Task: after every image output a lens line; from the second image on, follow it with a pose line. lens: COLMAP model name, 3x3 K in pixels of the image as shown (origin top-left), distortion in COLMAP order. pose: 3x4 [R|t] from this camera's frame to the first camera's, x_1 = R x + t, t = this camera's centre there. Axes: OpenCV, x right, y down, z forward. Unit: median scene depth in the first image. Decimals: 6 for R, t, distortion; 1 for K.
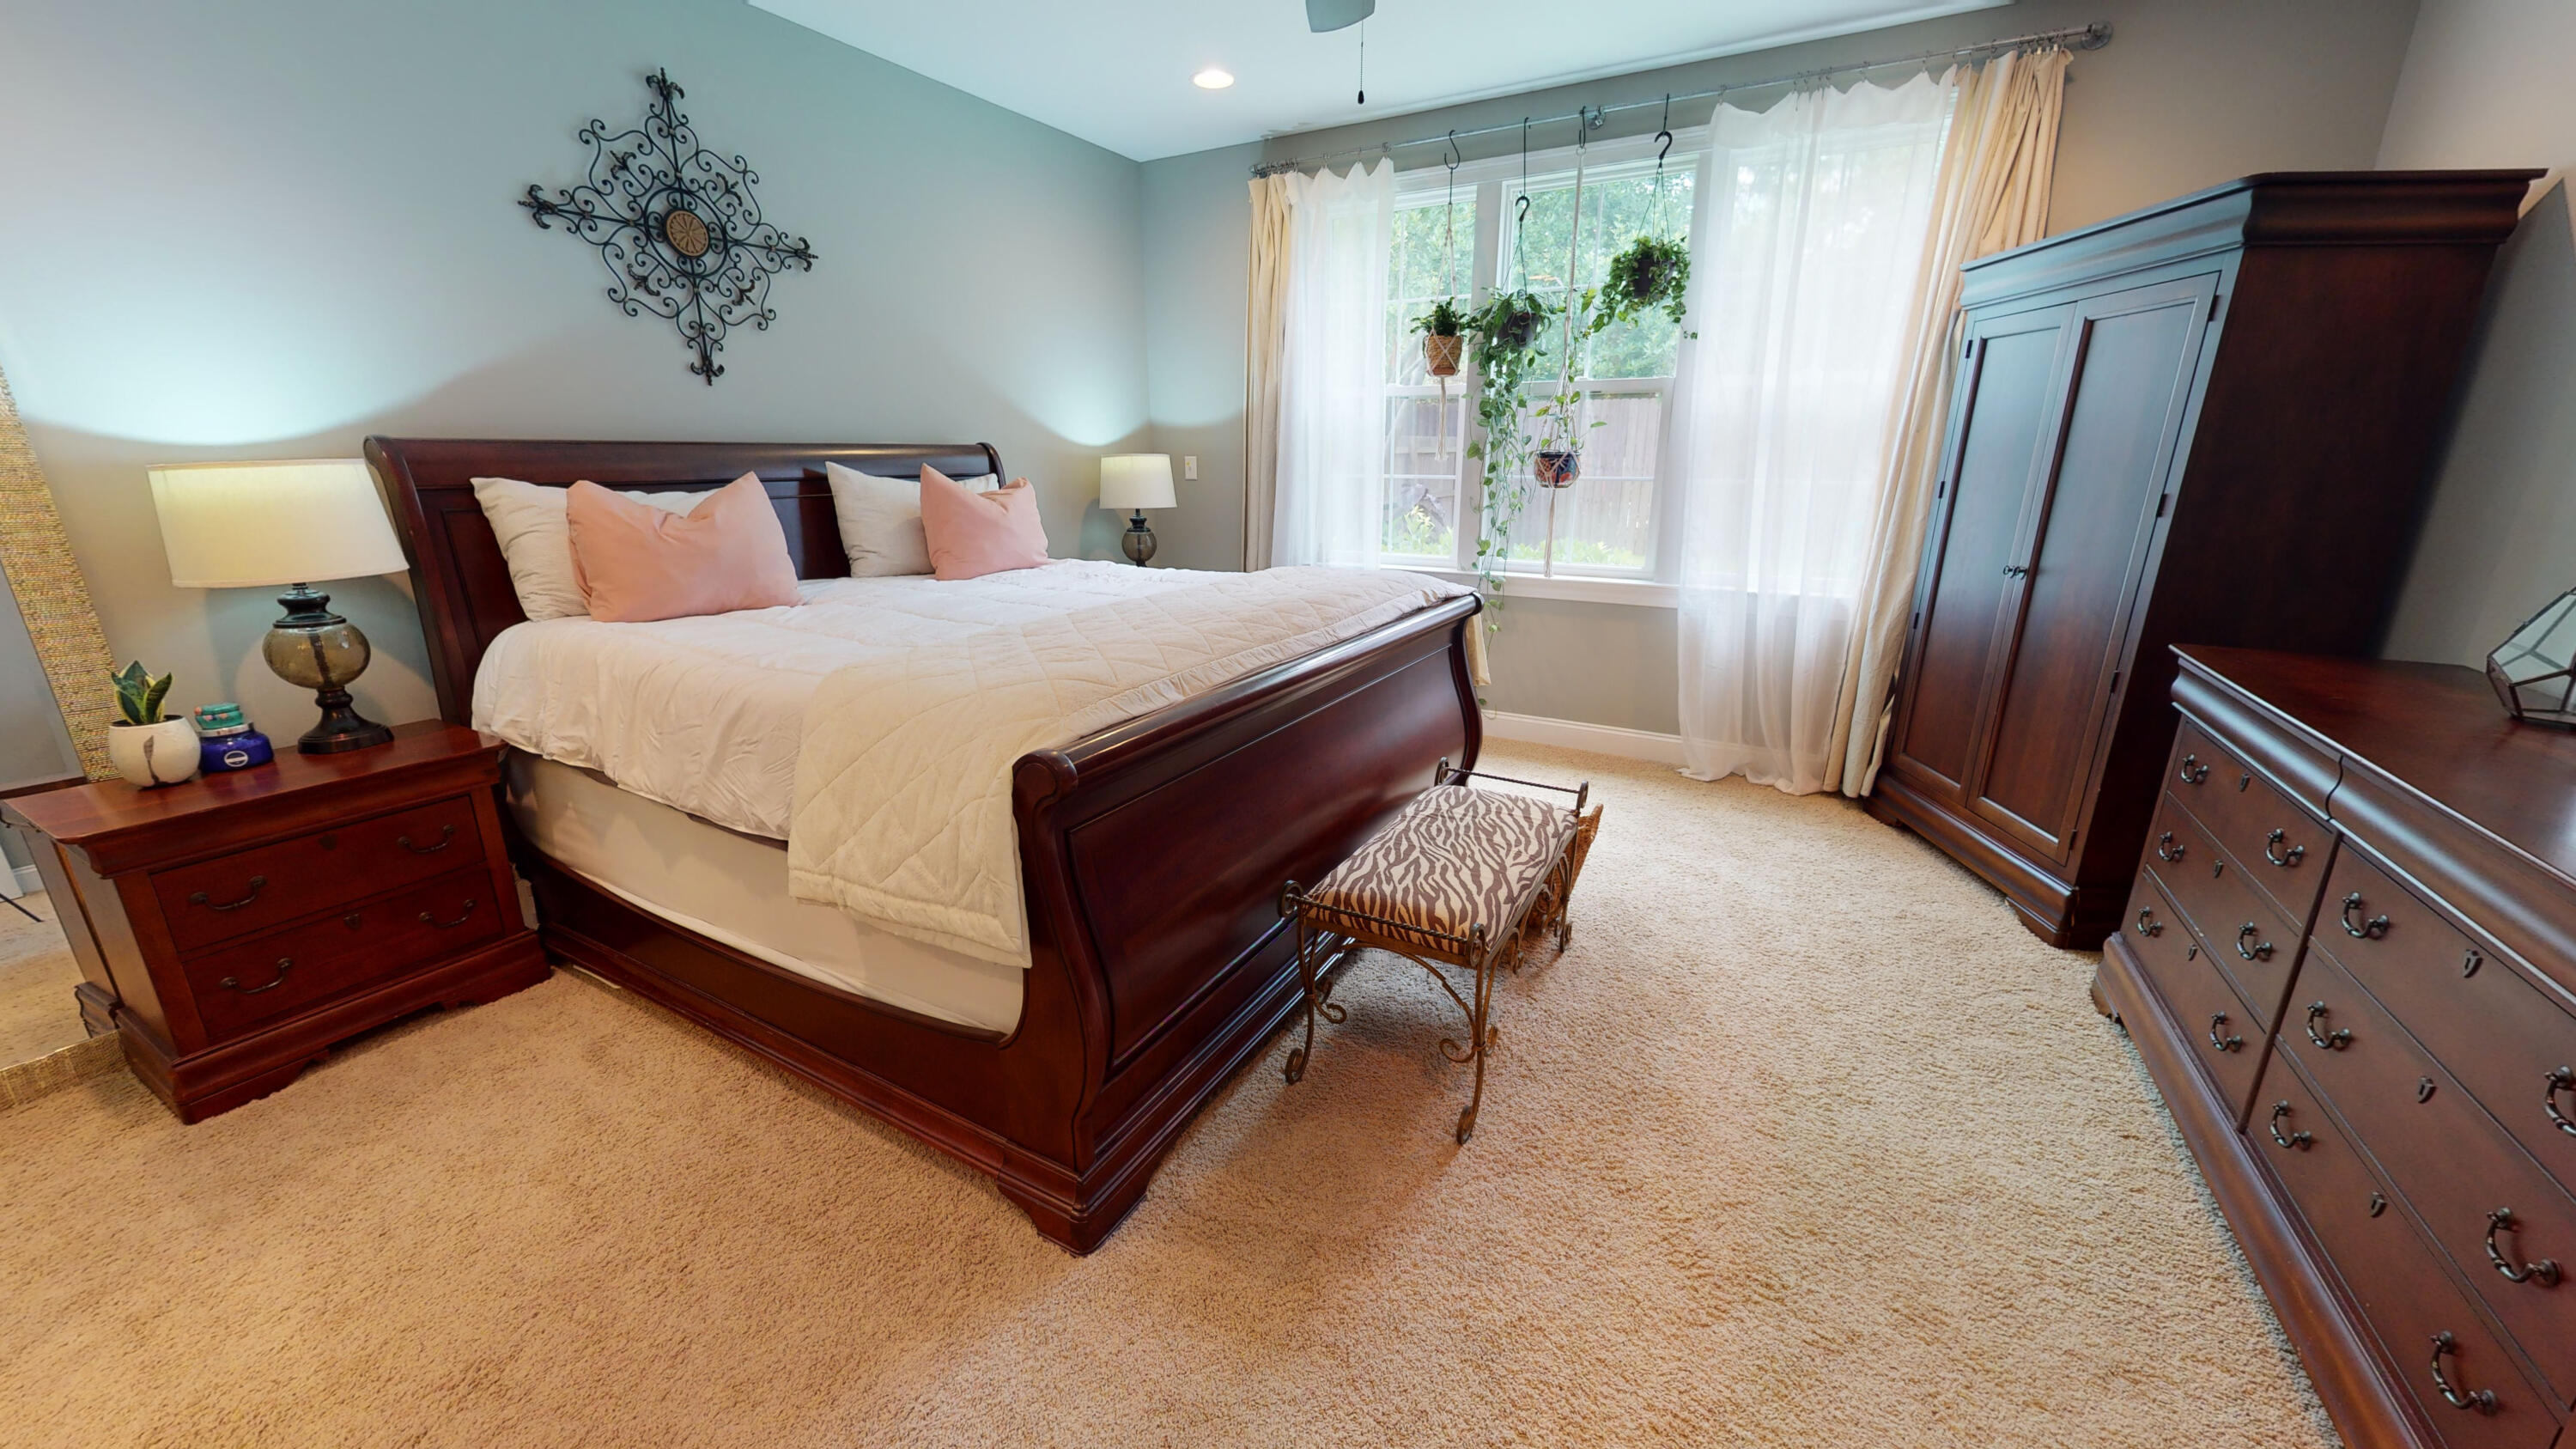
lens RADIAL K [[945.7, 0, 1308.6], [0, 945.7, 722.6], [0, 0, 1]] dist [-0.001245, 0.000151]
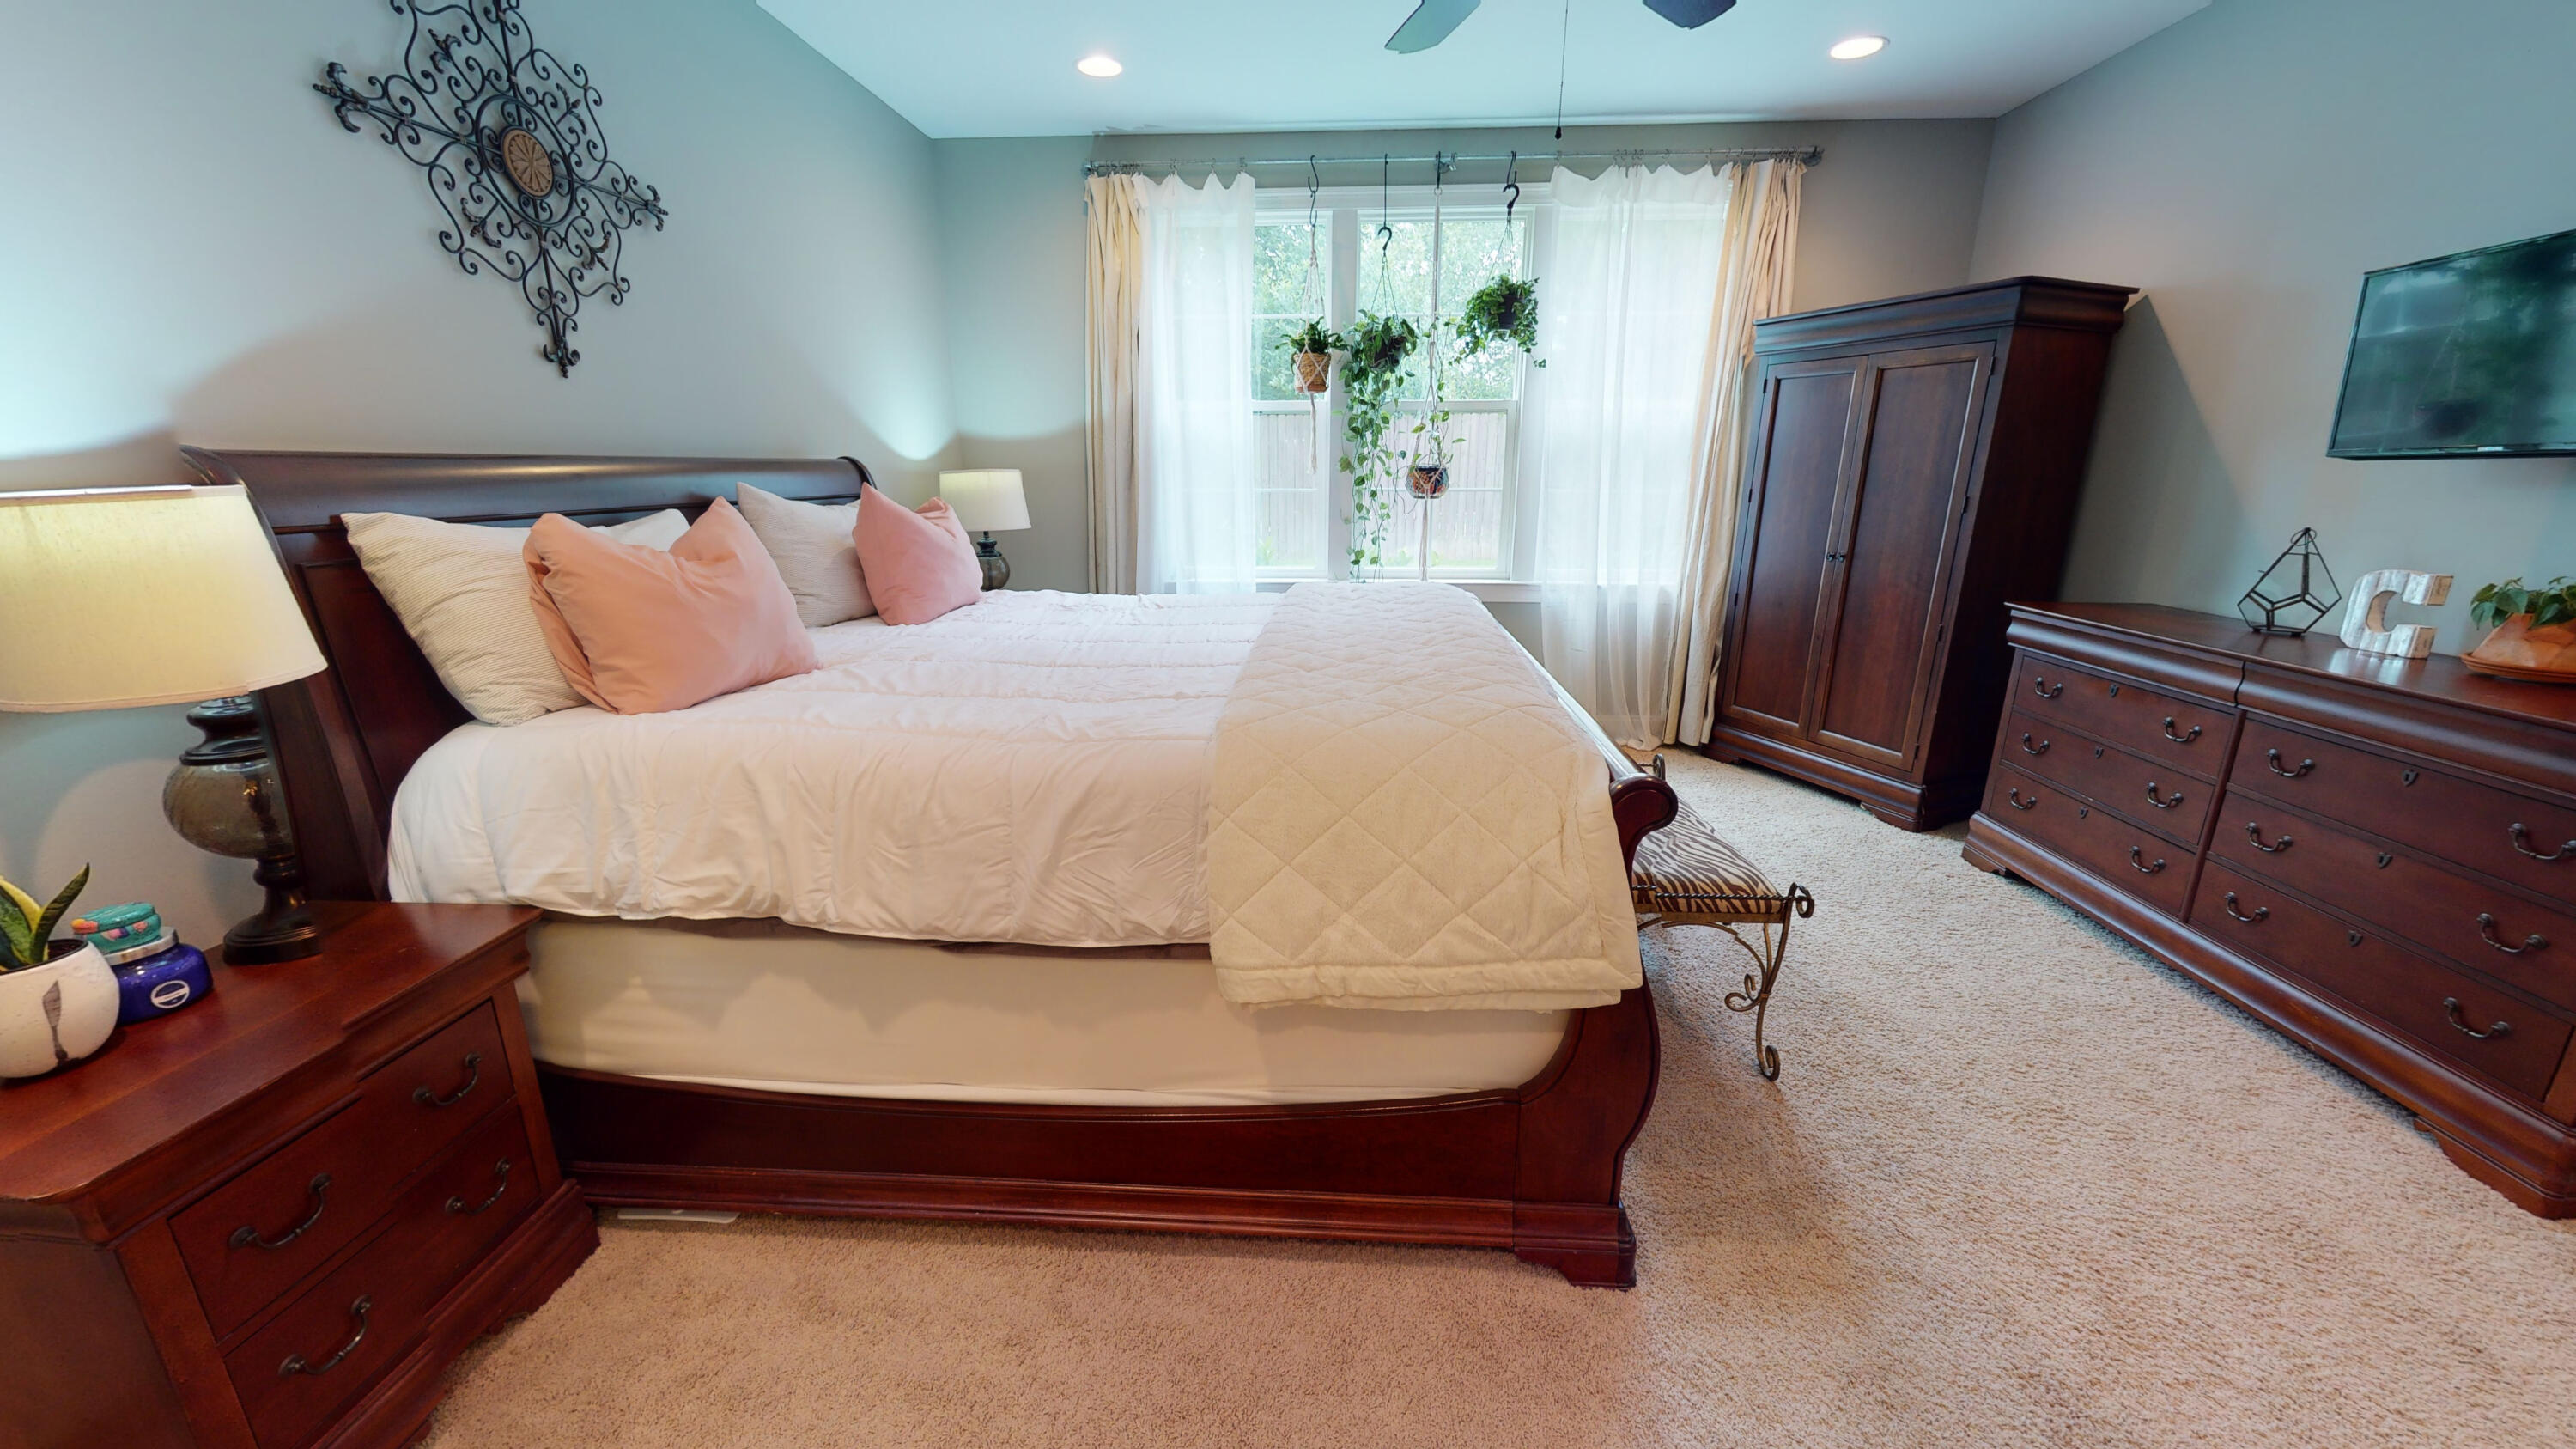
lens RADIAL K [[945.7, 0, 1290.5], [0, 945.7, 722.5], [0, 0, 1]] dist [-0.001245, 0.000151]
pose [[0.898134, -0.117427, 0.423752, -0.441331], [0.122851, 0.992318, 0.014604, -0.036188], [-0.422211, 0.038942, 0.905661, 0.117490]]
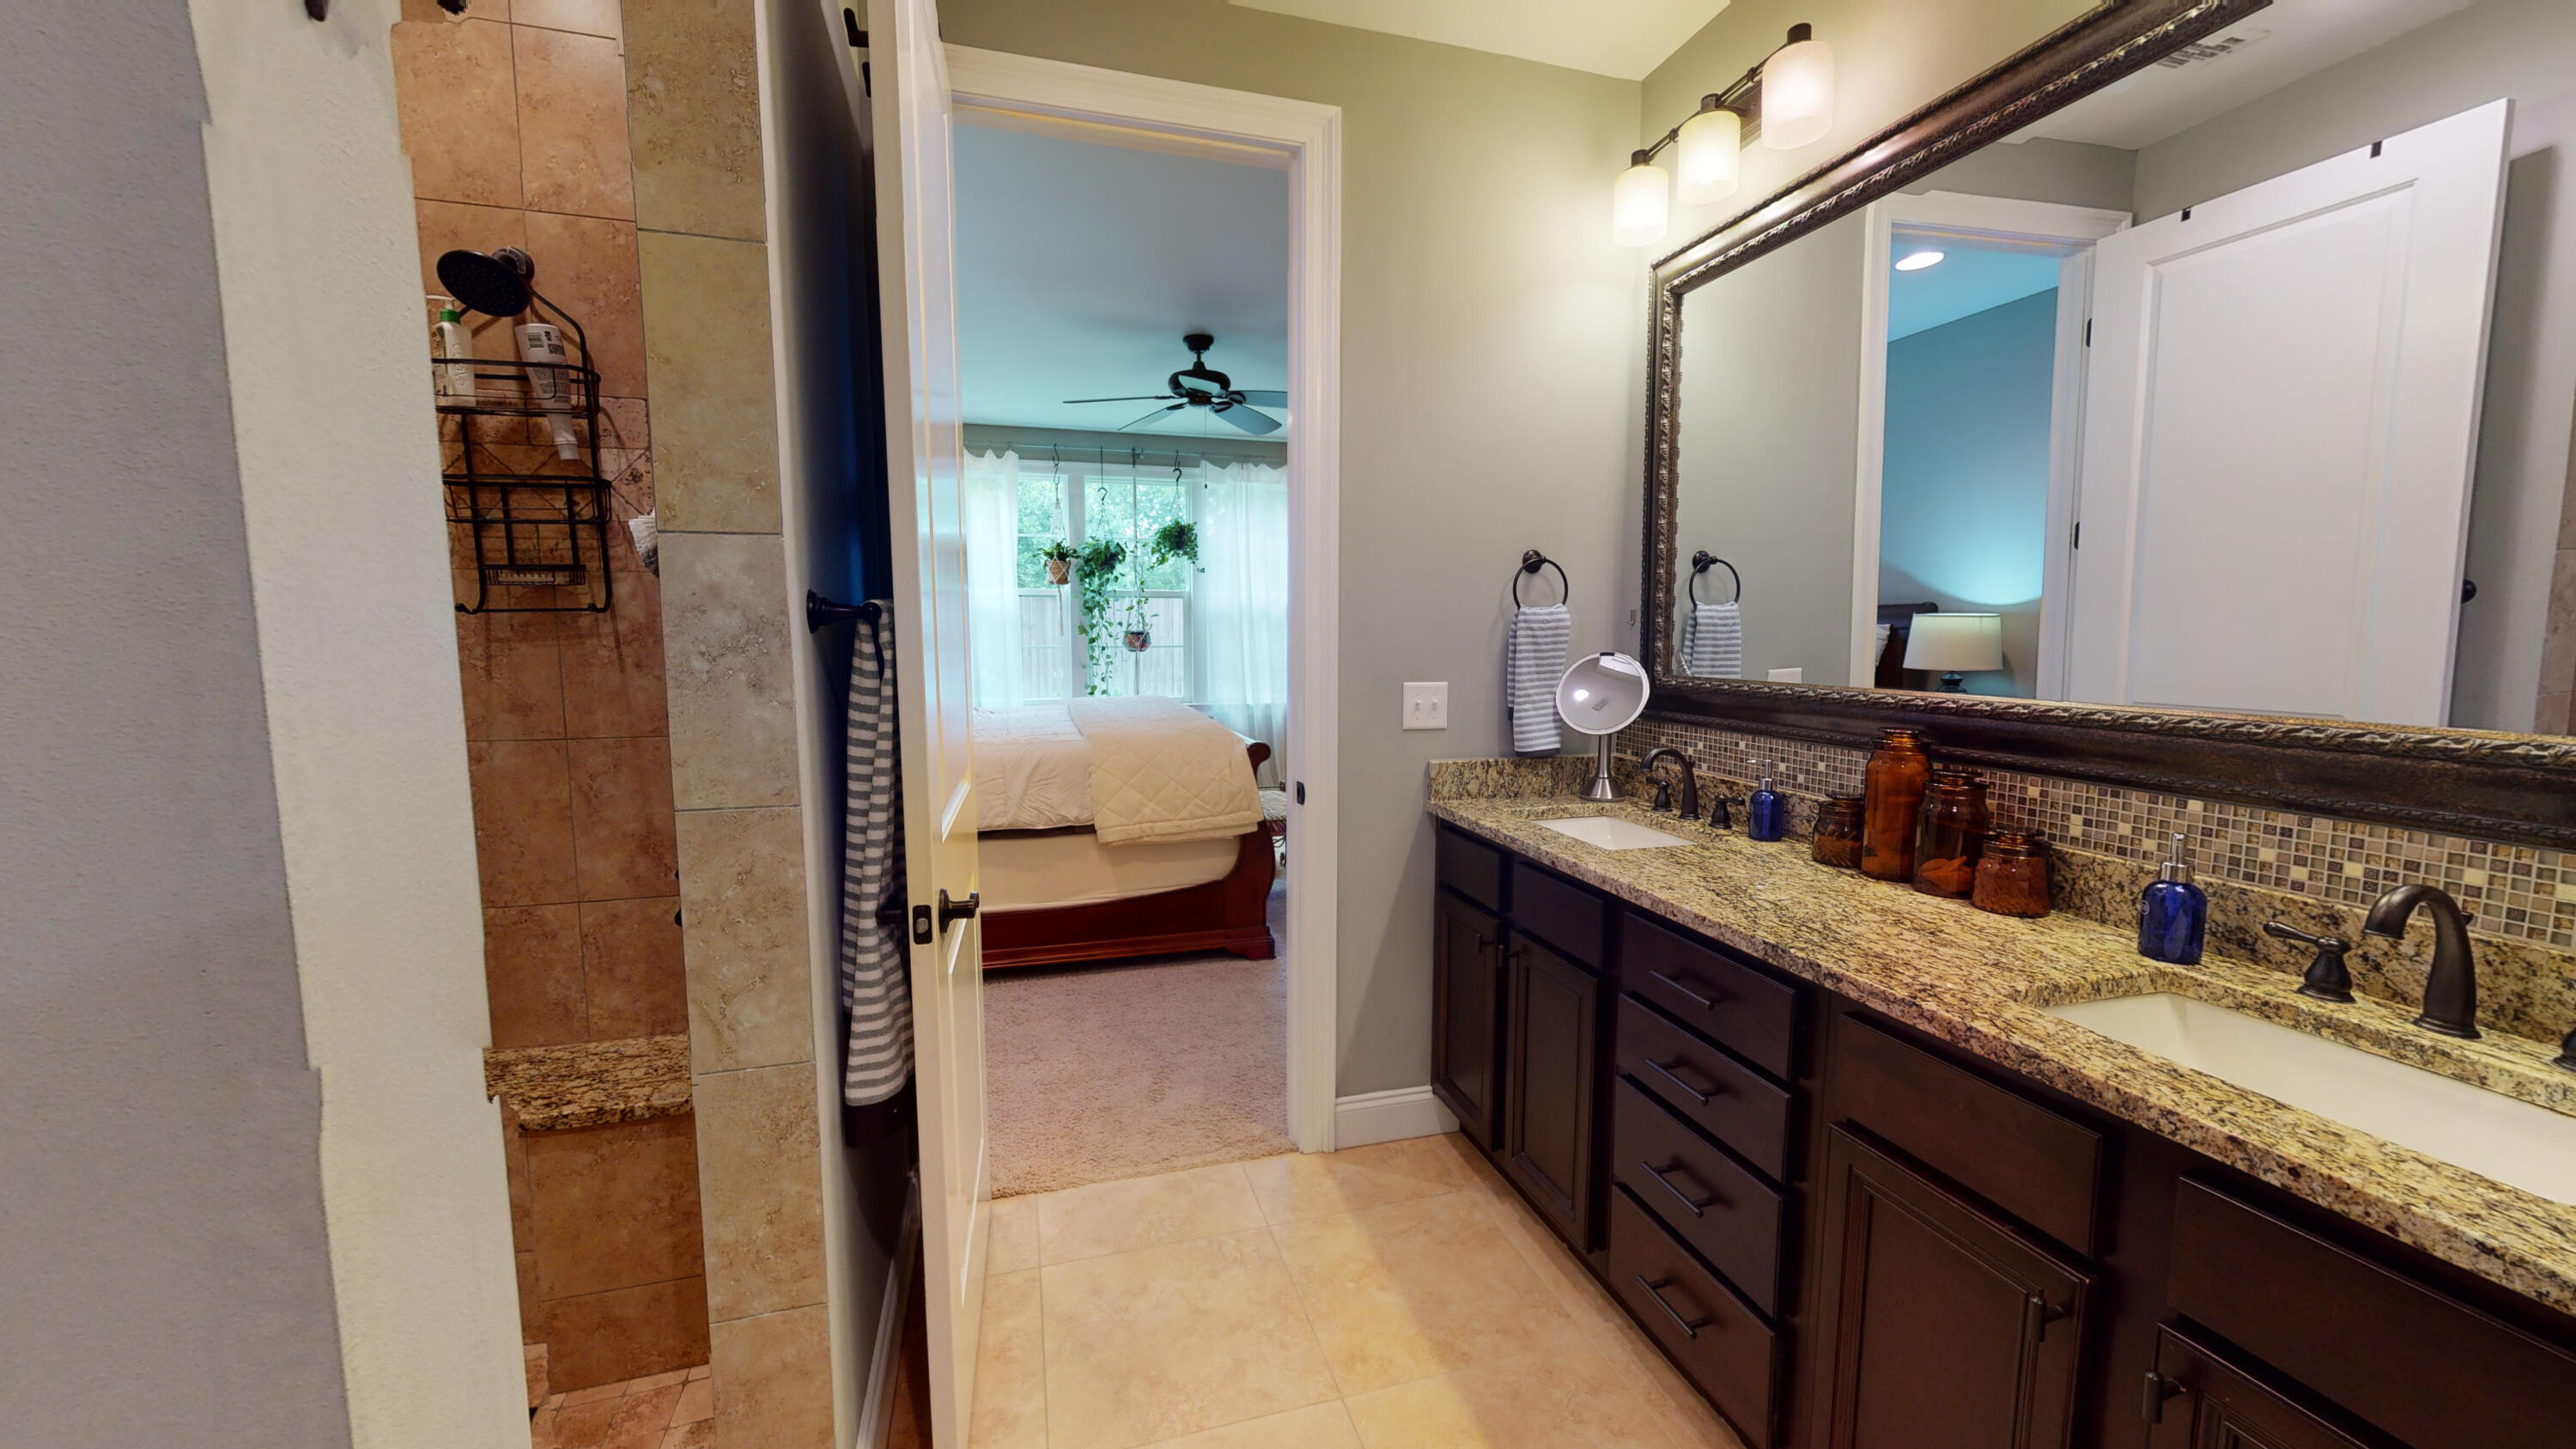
lens RADIAL K [[945.7, 0, 1288.8], [0, 945.7, 723.9], [0, 0, 1]] dist [-0.001245, 0.000151]
pose [[0.697295, -0.071505, 0.713209, -0.907174], [0.198882, 0.975244, -0.096667, 0.109886], [-0.688641, 0.209250, 0.694254, -0.385002]]
